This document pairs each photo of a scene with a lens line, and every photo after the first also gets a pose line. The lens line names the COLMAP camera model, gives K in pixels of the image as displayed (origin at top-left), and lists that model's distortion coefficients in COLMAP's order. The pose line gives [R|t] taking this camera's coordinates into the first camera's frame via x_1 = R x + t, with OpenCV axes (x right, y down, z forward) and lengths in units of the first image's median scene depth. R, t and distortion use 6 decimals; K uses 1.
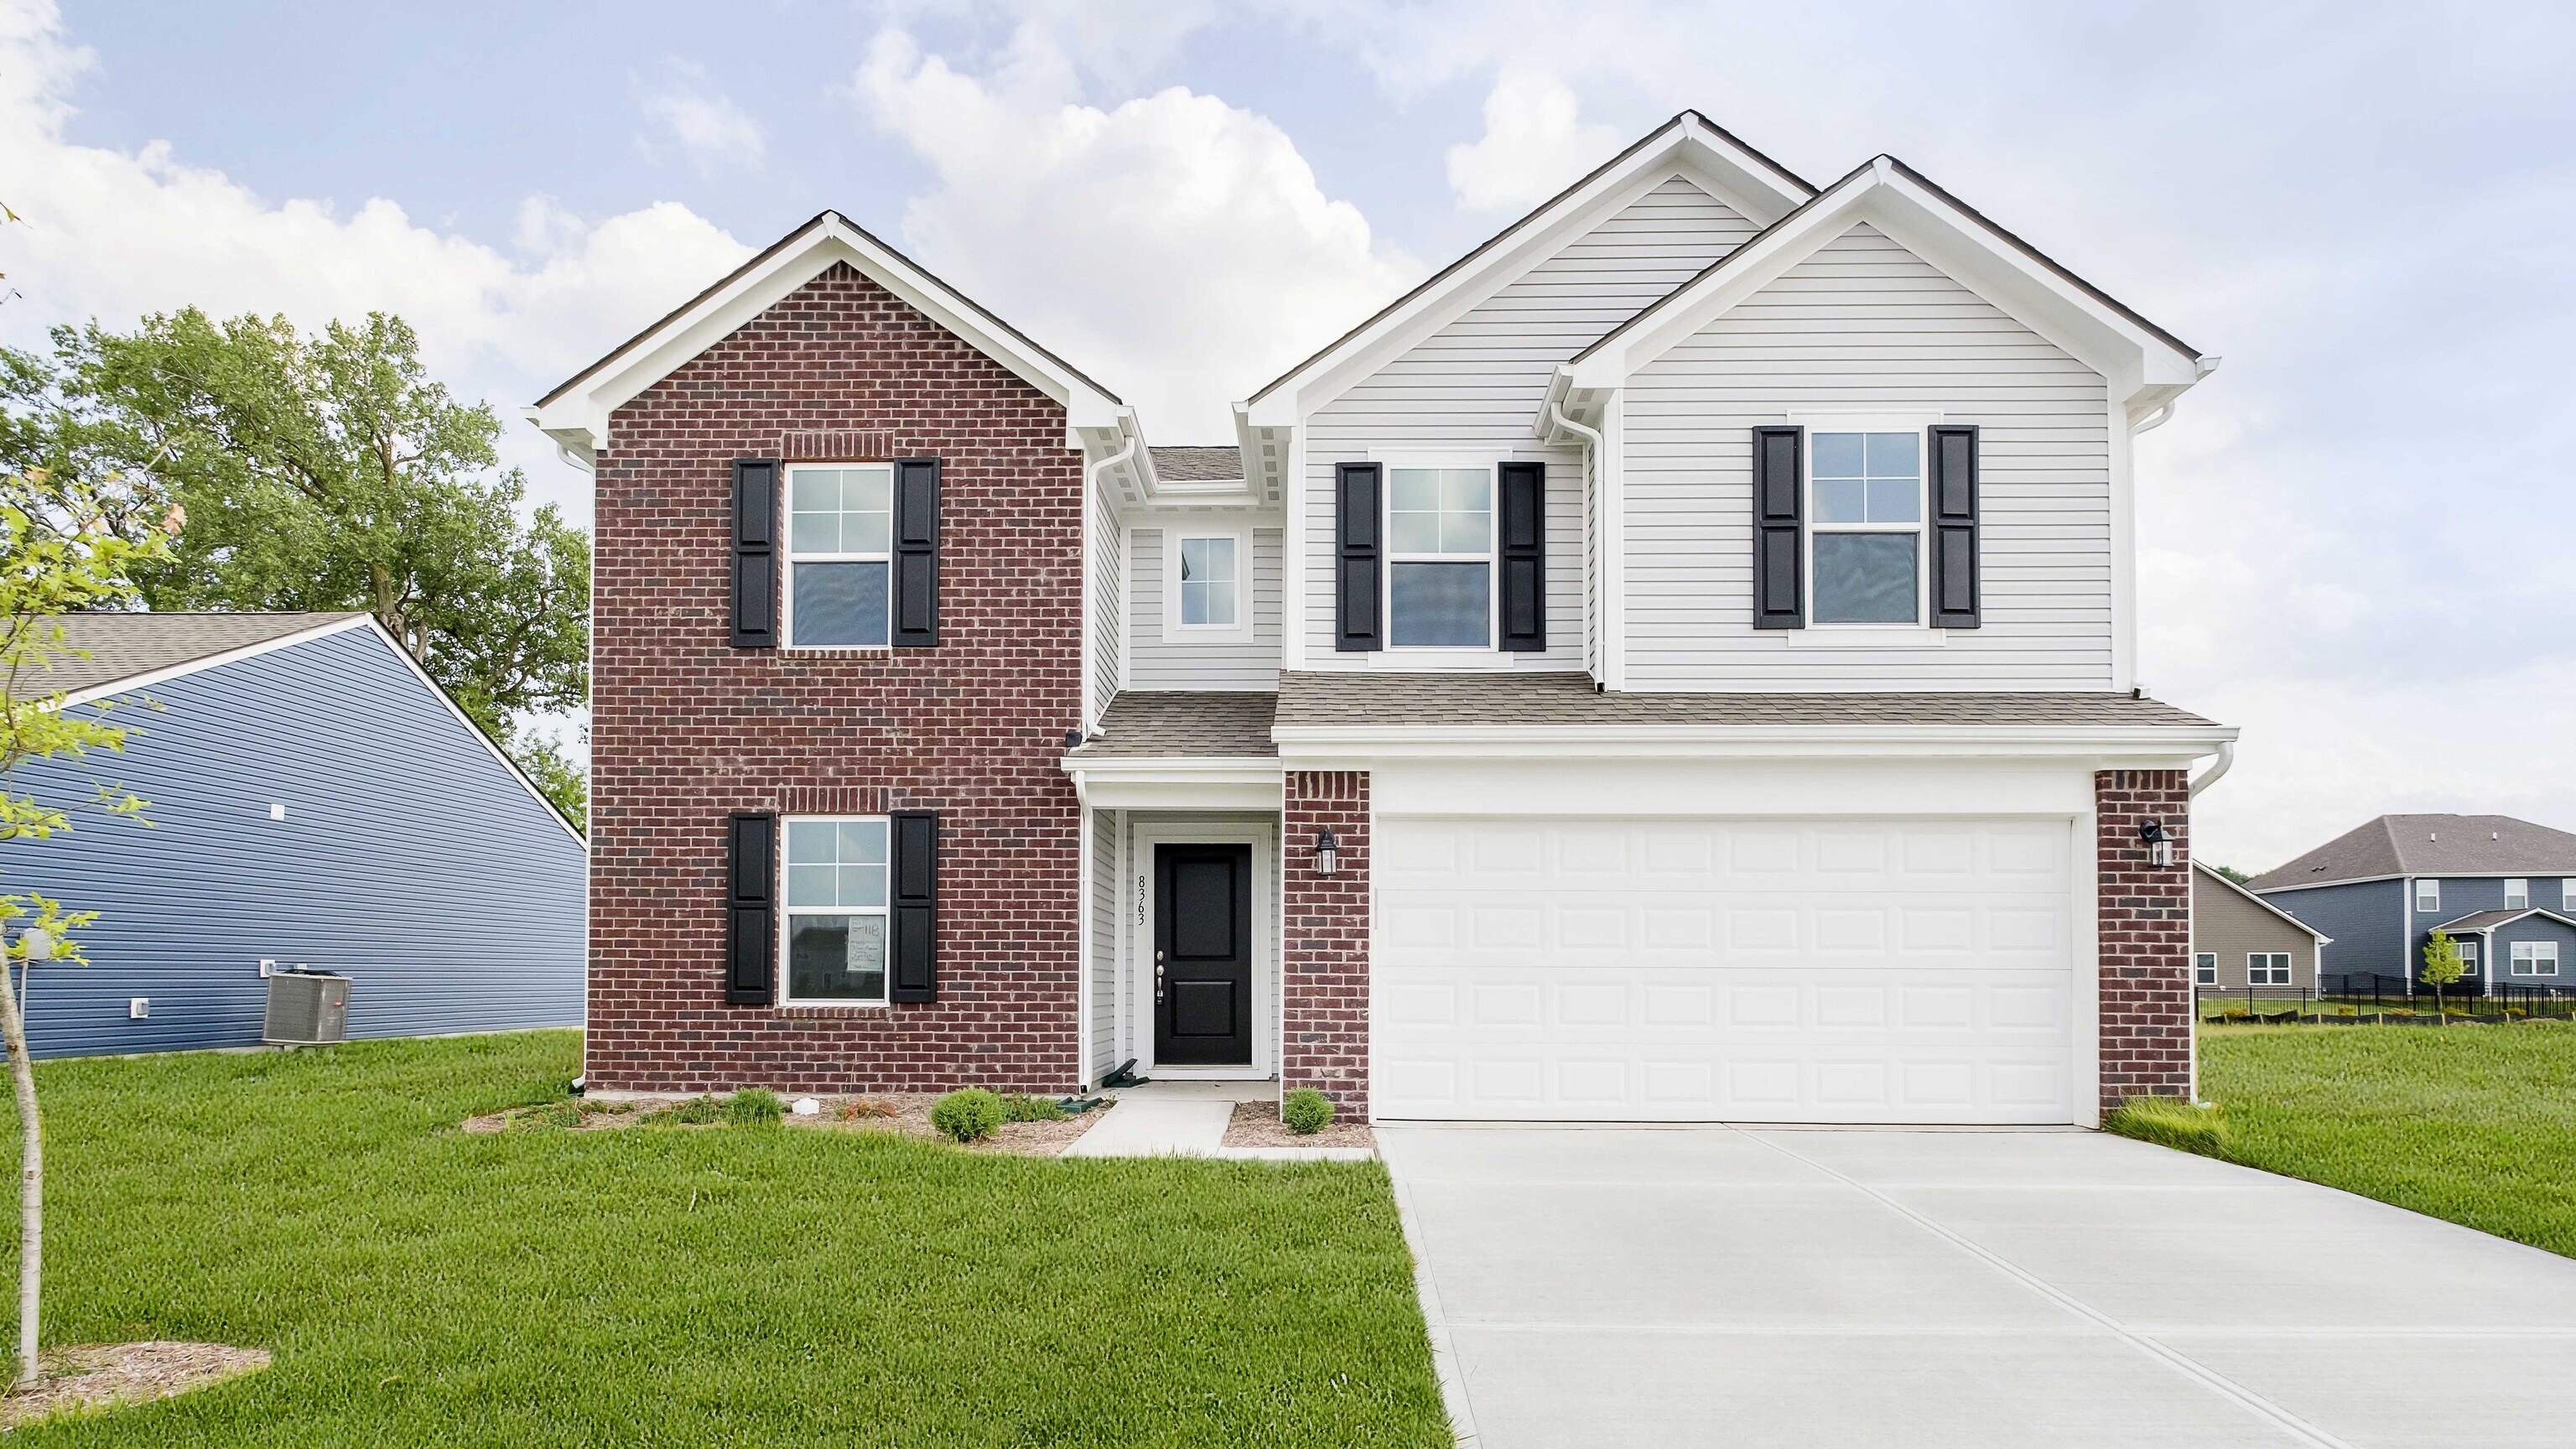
lens RADIAL K [[1179.5, 0, 1291.4], [0, 1179.5, 827.8], [0, 0, 1]] dist [-0.001475, -0.000349]
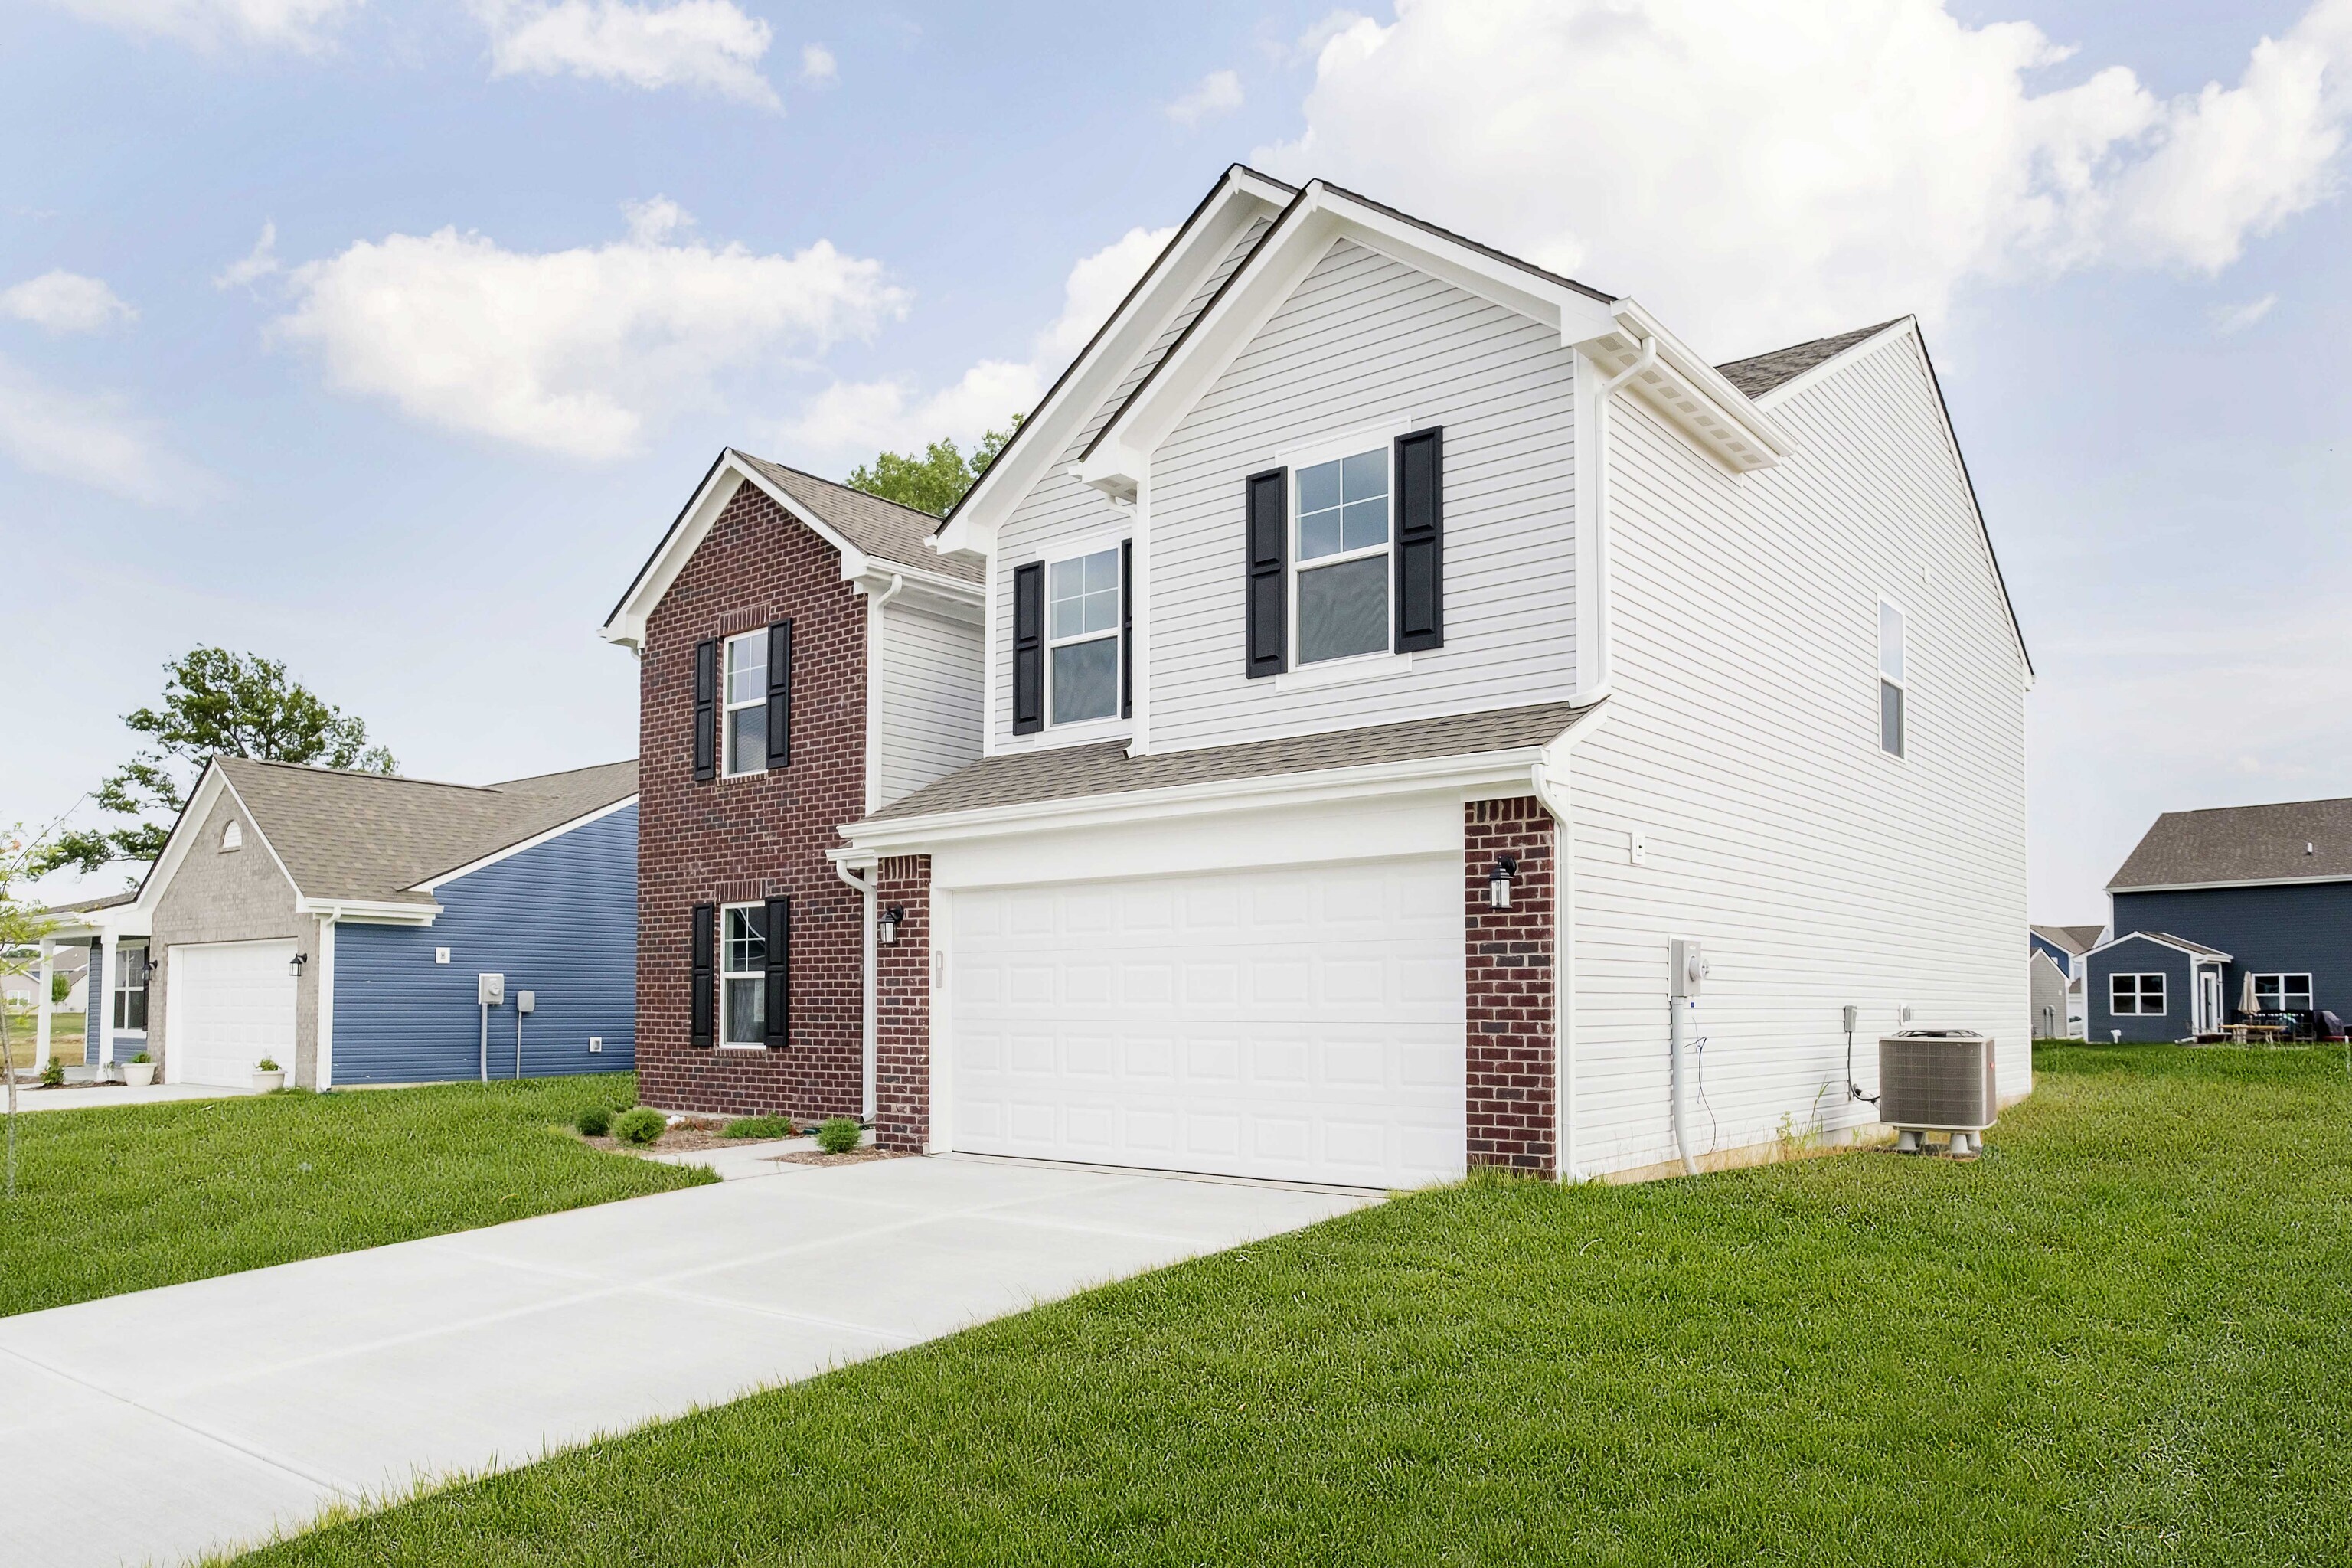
lens RADIAL K [[1420.5, 0, 1176.7], [0, 1420.5, 786.4], [0, 0, 1]] dist [-0.017295, 0.000513]
pose [[0.814846, -0.093752, -0.572046, 1.024744], [0.072945, 0.995574, -0.059259, -0.011439], [0.575070, 0.006559, 0.818078, -0.018070]]
